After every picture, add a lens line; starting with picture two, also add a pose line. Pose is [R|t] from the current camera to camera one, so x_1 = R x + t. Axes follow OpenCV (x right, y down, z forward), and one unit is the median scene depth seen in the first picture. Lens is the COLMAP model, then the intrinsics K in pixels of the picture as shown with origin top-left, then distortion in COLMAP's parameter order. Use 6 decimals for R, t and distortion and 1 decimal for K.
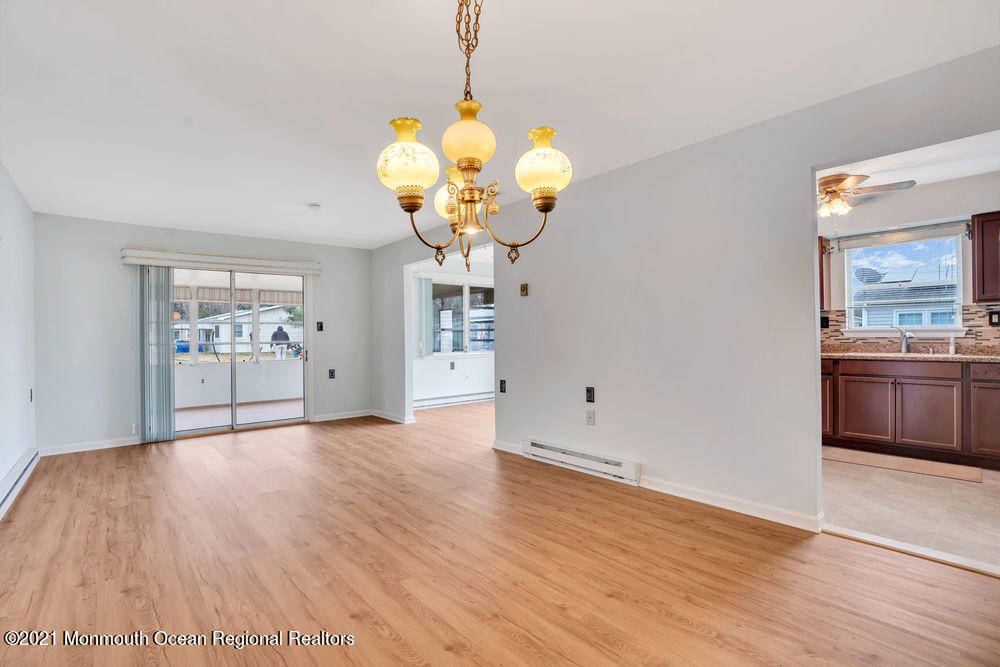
lens RADIAL K [[463.9, 0, 505.4], [0, 463.9, 335.7], [0, 0, 1]] dist [-0.074674, 0.030364]
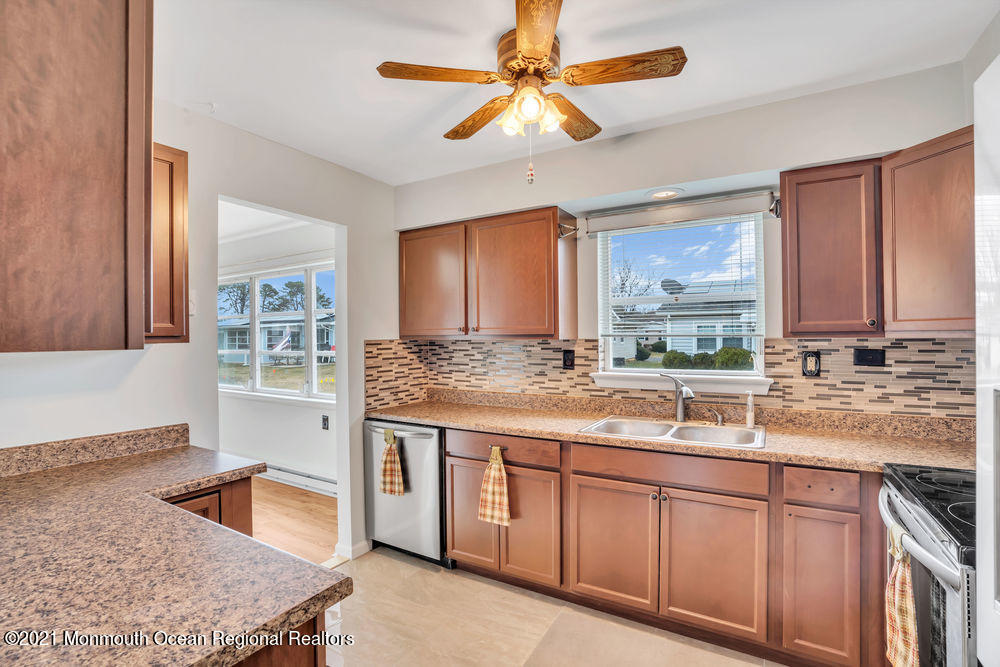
lens RADIAL K [[463.9, 0, 505.4], [0, 463.9, 335.7], [0, 0, 1]] dist [-0.074674, 0.030364]
pose [[0.950747, 0.005205, 0.309925, 0.540994], [-0.002829, 0.999963, -0.008114, -0.066424], [-0.309956, 0.006837, 0.950726, 0.555450]]
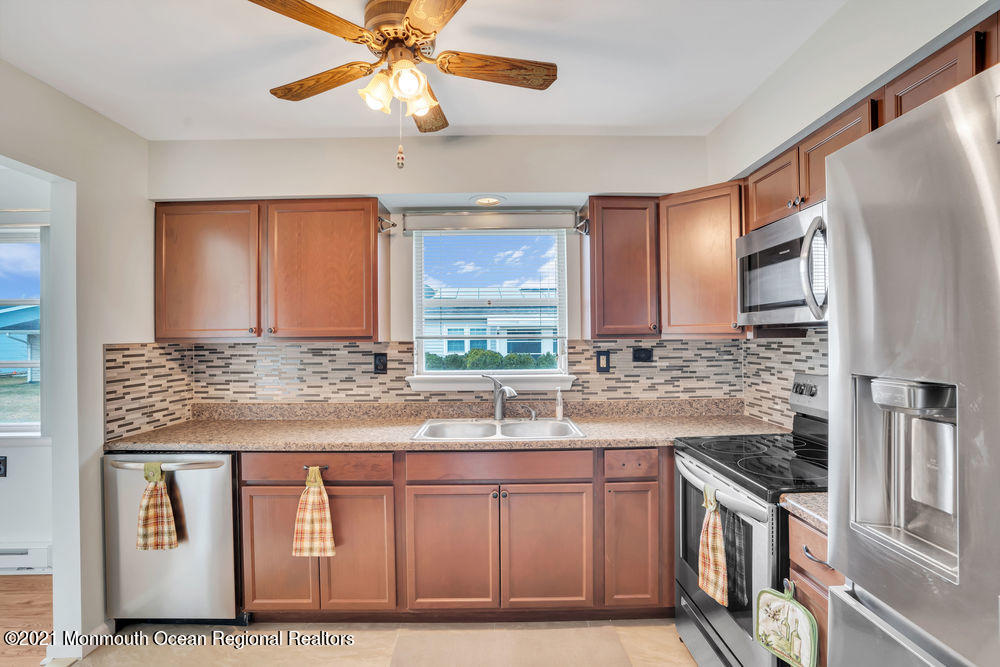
lens RADIAL K [[463.9, 0, 505.4], [0, 463.9, 335.7], [0, 0, 1]] dist [-0.074674, 0.030364]
pose [[0.652601, 0.008527, 0.757654, 0.468829], [0.002745, 0.999904, -0.013617, -0.066003], [-0.757697, 0.010966, 0.652514, 0.634670]]
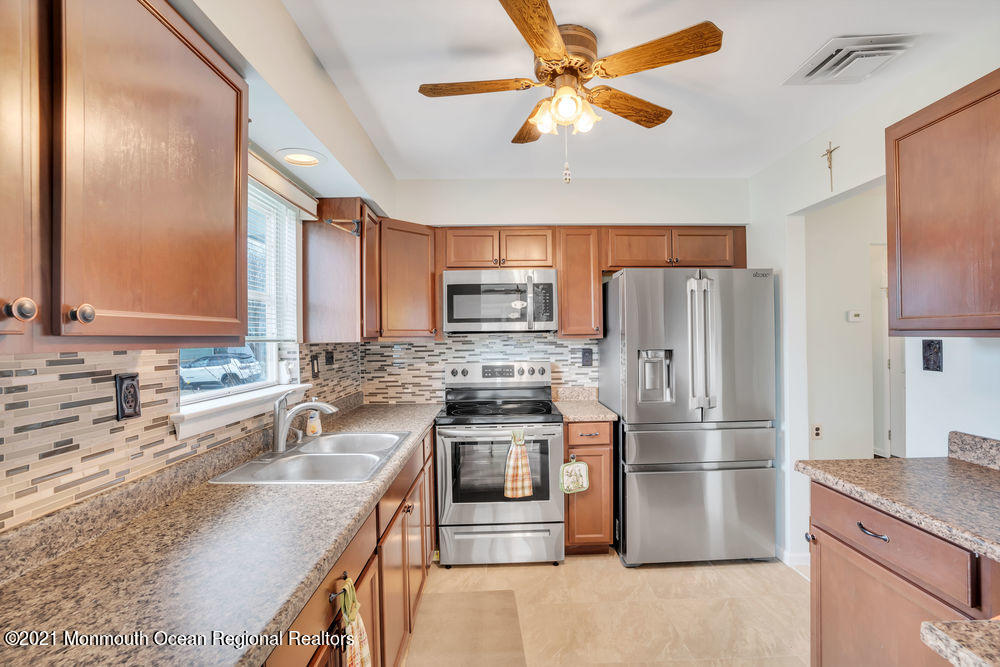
lens RADIAL K [[463.9, 0, 505.4], [0, 463.9, 335.7], [0, 0, 1]] dist [-0.074674, 0.030364]
pose [[-0.761115, 0.022878, 0.648213, 0.470743], [0.021784, 0.999716, -0.009705, -0.067336], [-0.648251, 0.006734, -0.761397, 1.269455]]
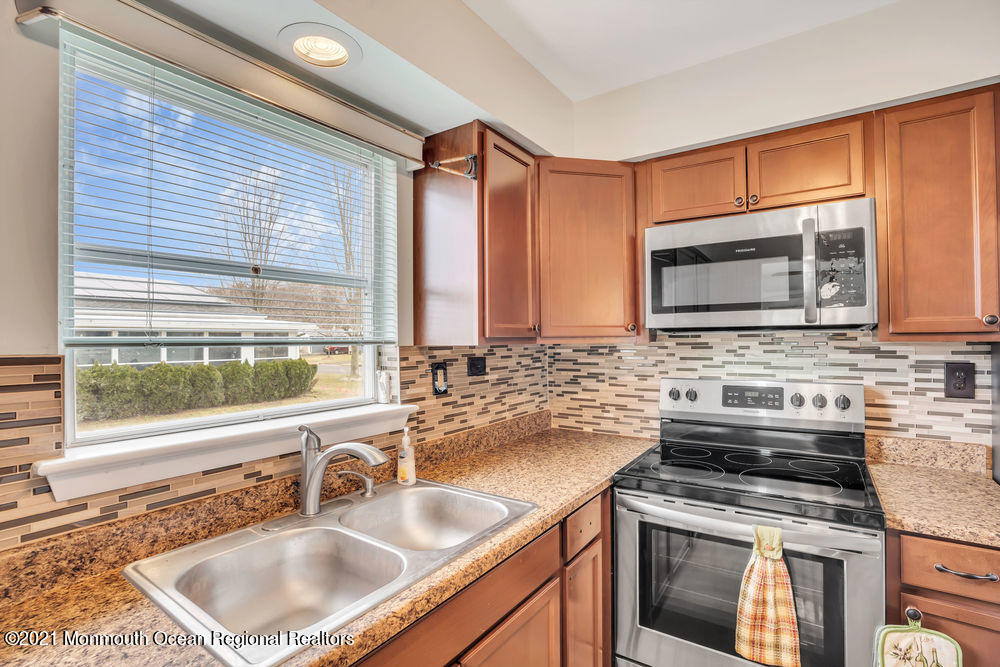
lens RADIAL K [[463.9, 0, 505.4], [0, 463.9, 335.7], [0, 0, 1]] dist [-0.074674, 0.030364]
pose [[-0.240338, 0.019318, 0.970497, 0.623154], [0.012951, 0.999777, -0.016693, -0.070270], [-0.970603, 0.008557, -0.240534, 1.010456]]
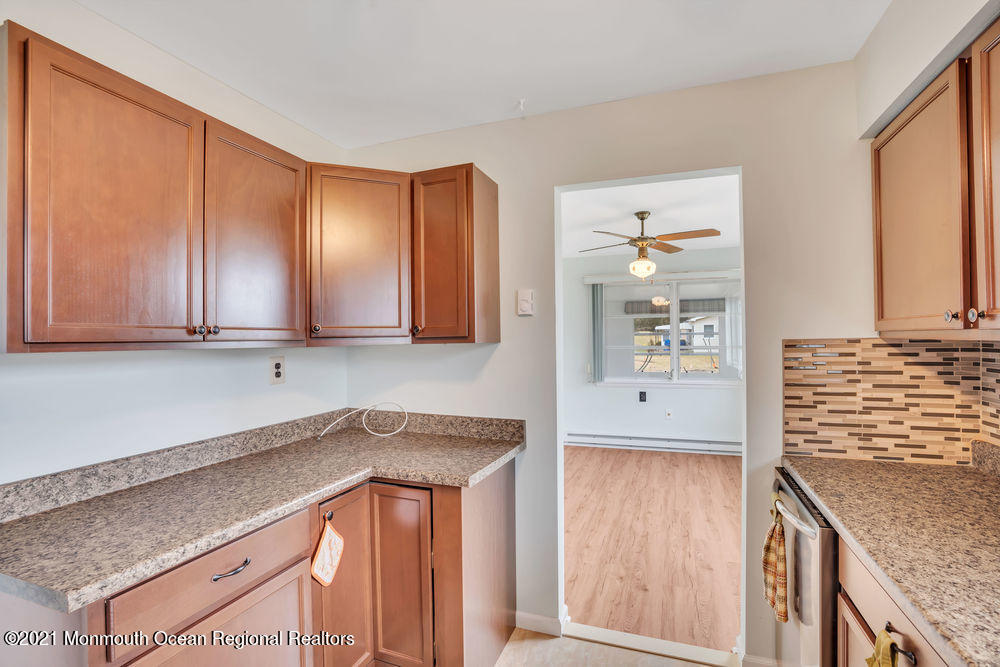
lens RADIAL K [[463.9, 0, 505.4], [0, 463.9, 335.7], [0, 0, 1]] dist [-0.074674, 0.030364]
pose [[0.472267, 0.003087, -0.881450, 0.815290], [0.005758, 0.999962, 0.006587, -0.072579], [0.881437, -0.008187, 0.472231, 0.870800]]
